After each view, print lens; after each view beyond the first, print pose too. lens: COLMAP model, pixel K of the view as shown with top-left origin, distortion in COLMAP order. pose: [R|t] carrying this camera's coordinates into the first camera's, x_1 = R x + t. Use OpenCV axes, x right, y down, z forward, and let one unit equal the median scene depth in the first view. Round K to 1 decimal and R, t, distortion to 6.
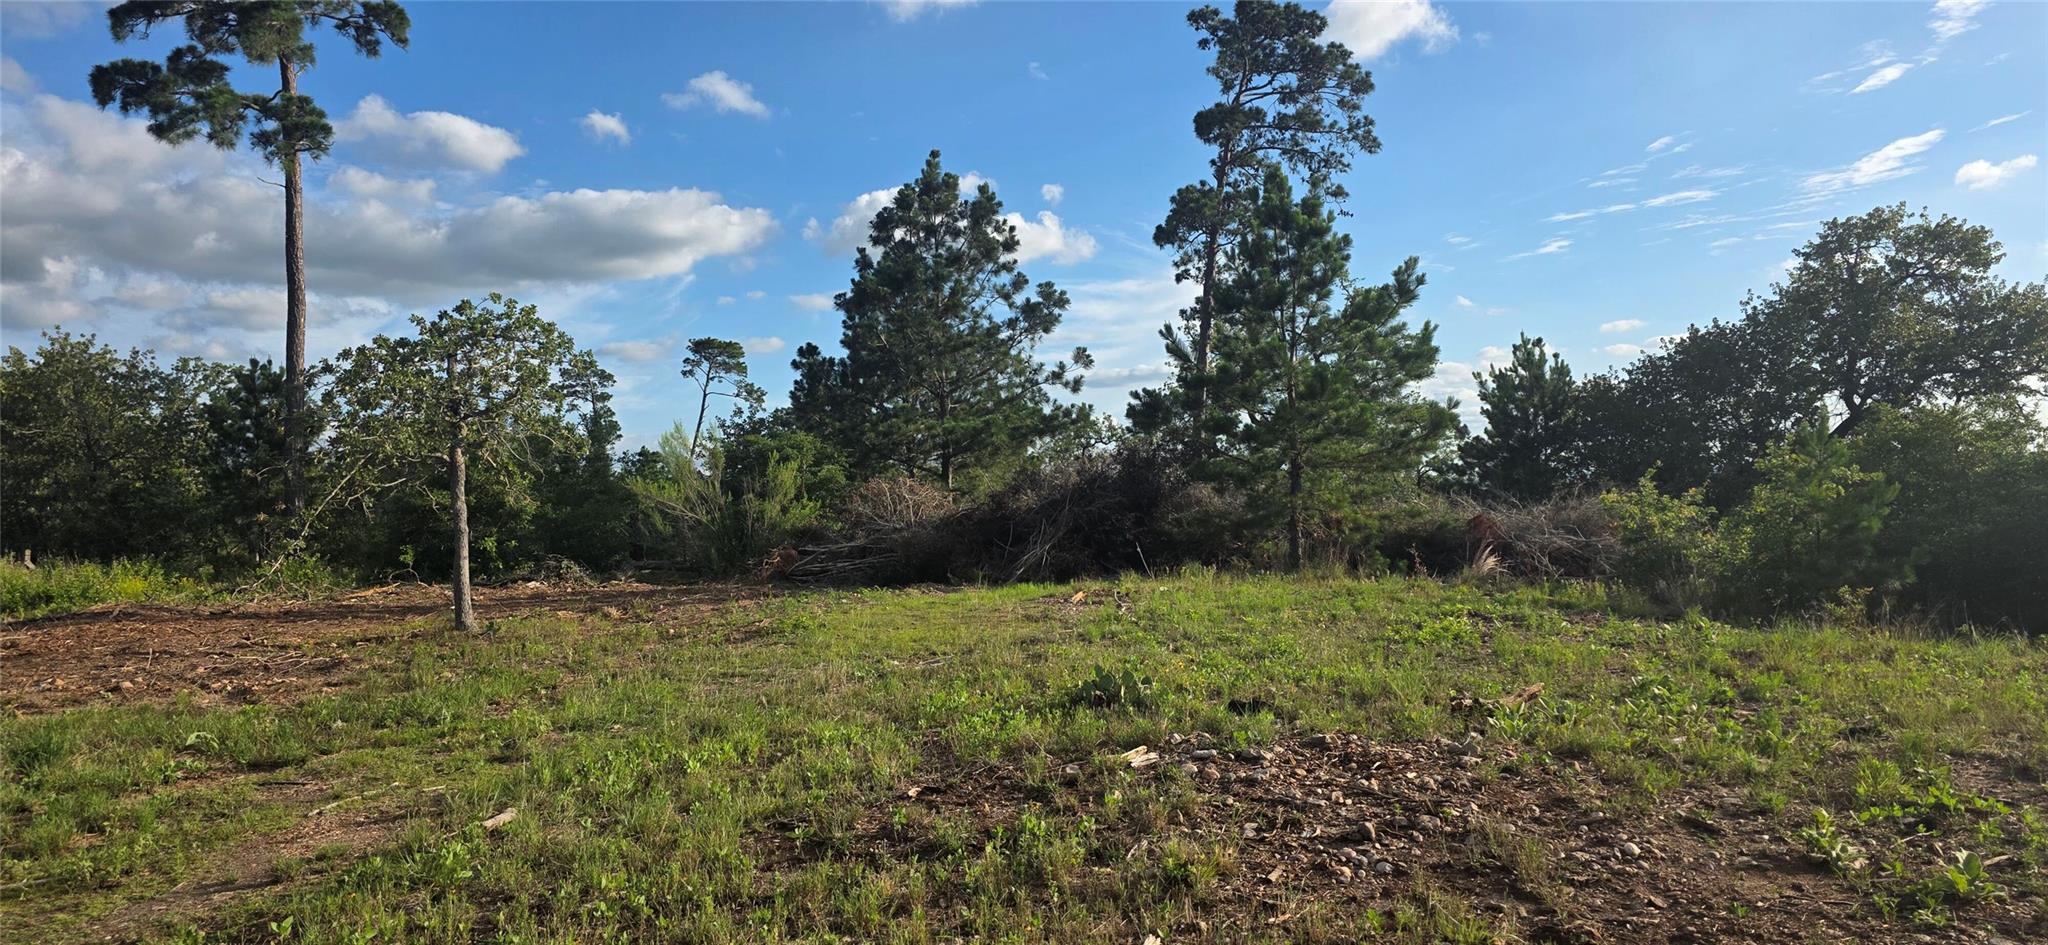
lens RADIAL K [[1332.1, 0, 1024.0], [0, 1332.1, 472.5], [0, 0, 1]] dist [0.004125, -0.000016]
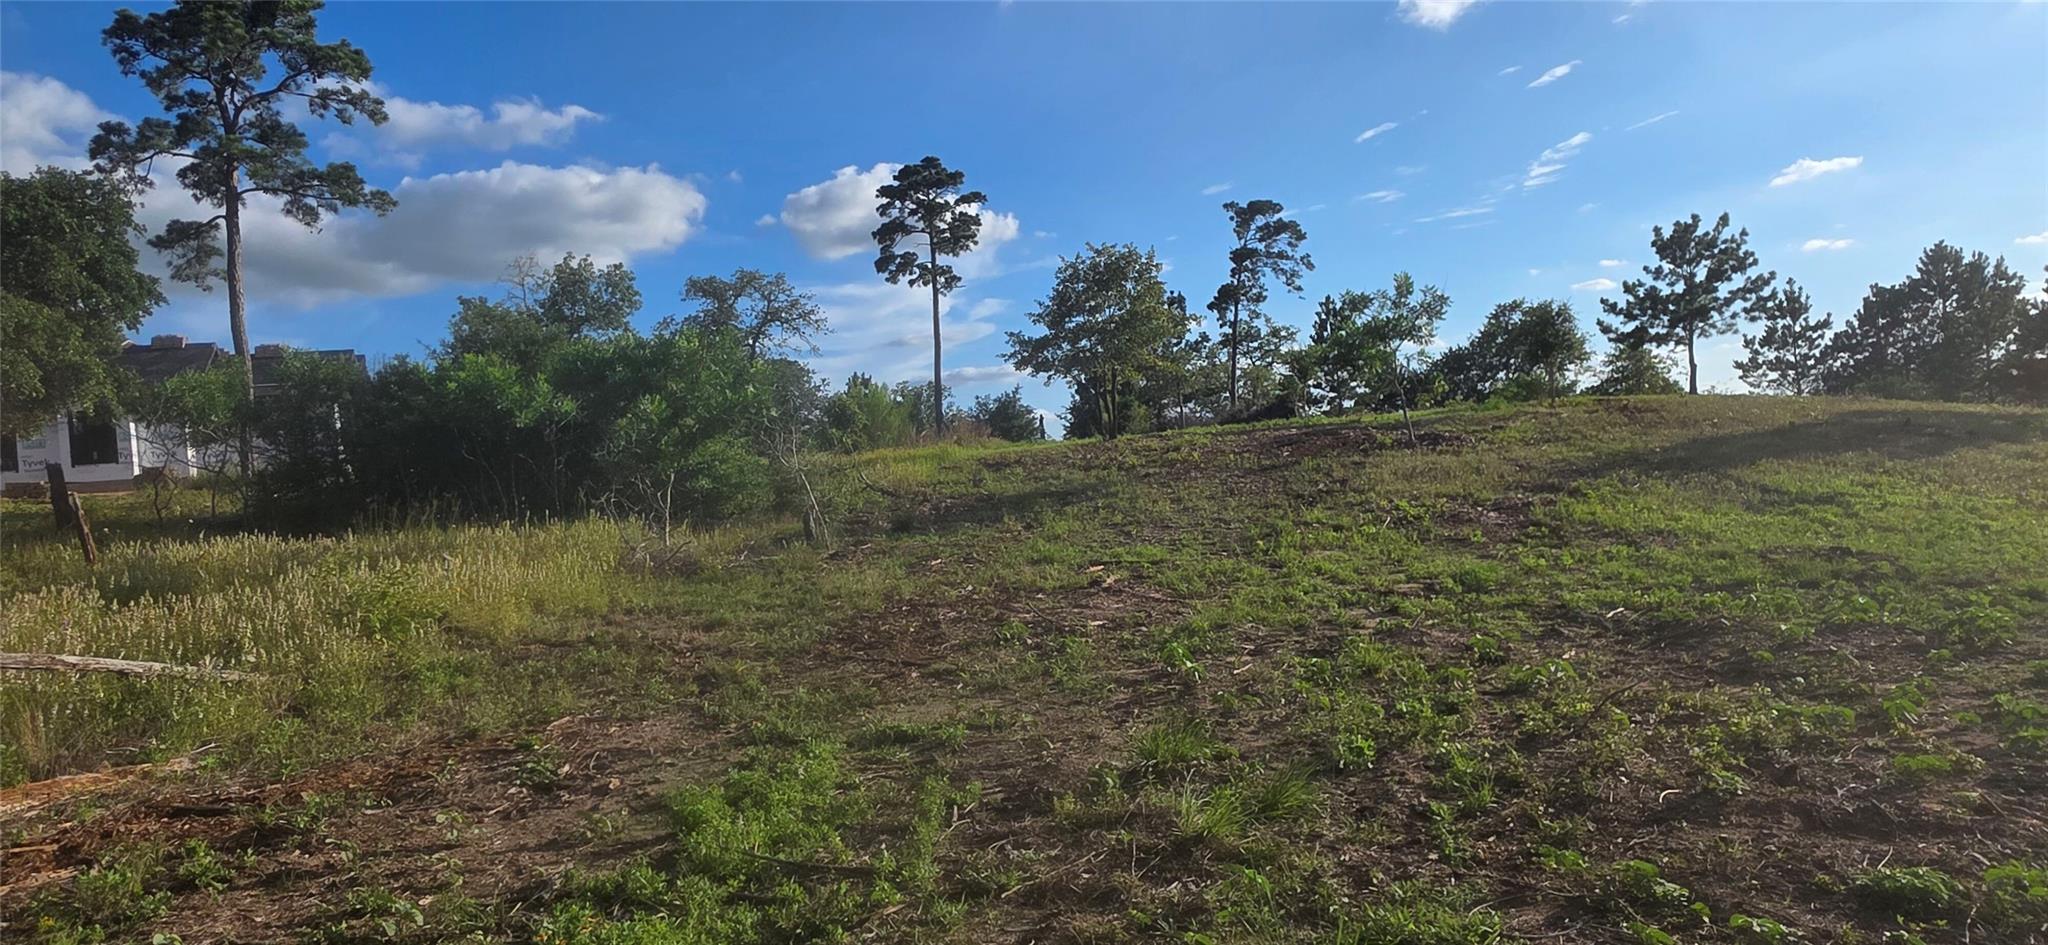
lens RADIAL K [[1283.3, 0, 1030.5], [0, 1283.3, 465.5], [0, 0, 1]] dist [0.014163, -0.001176]
pose [[0.979916, -0.034633, 0.196382, -0.666001], [0.035045, 0.999385, 0.001376, 0.072560], [-0.196309, 0.005534, 0.980527, -1.072741]]
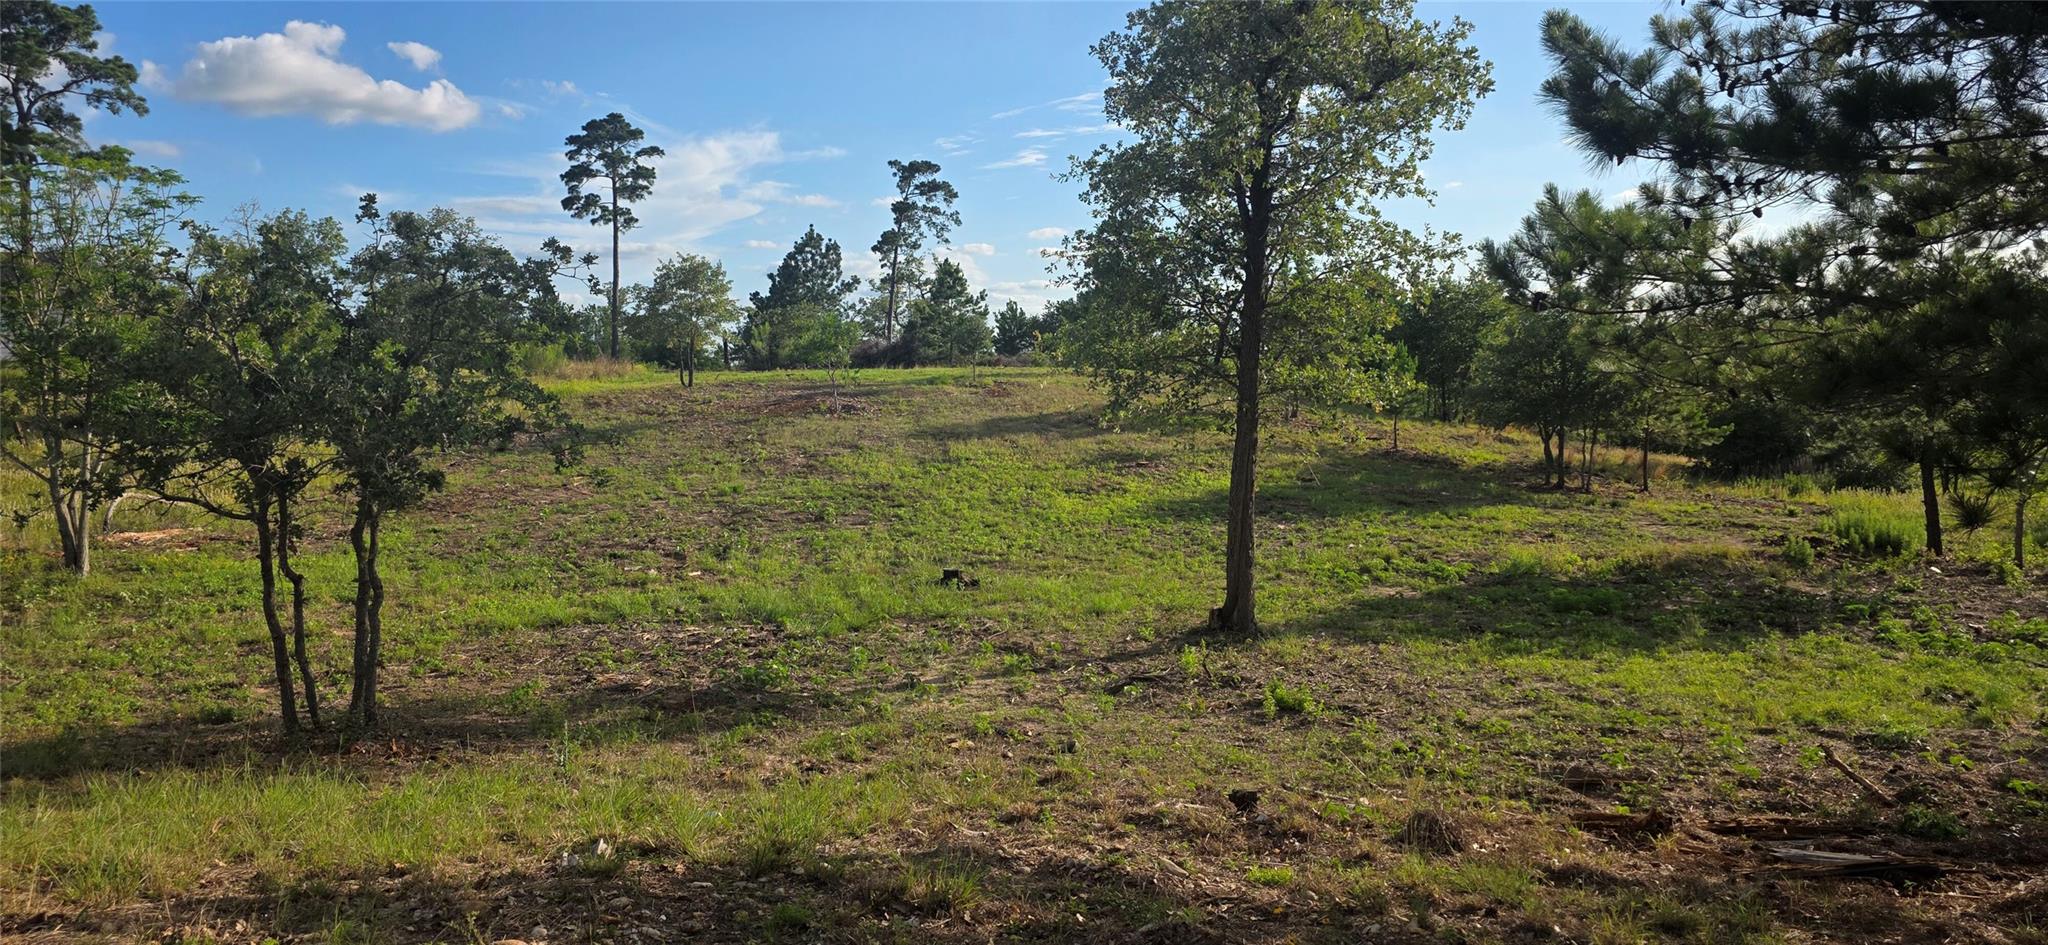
lens RADIAL K [[1332.1, 0, 1024.0], [0, 1332.1, 472.5], [0, 0, 1]] dist [0.004125, -0.000016]
pose [[0.929397, -0.004570, 0.369053, -0.621719], [-0.029008, 0.995926, 0.085385, 0.019098], [-0.367940, -0.090062, 0.925478, -1.604149]]
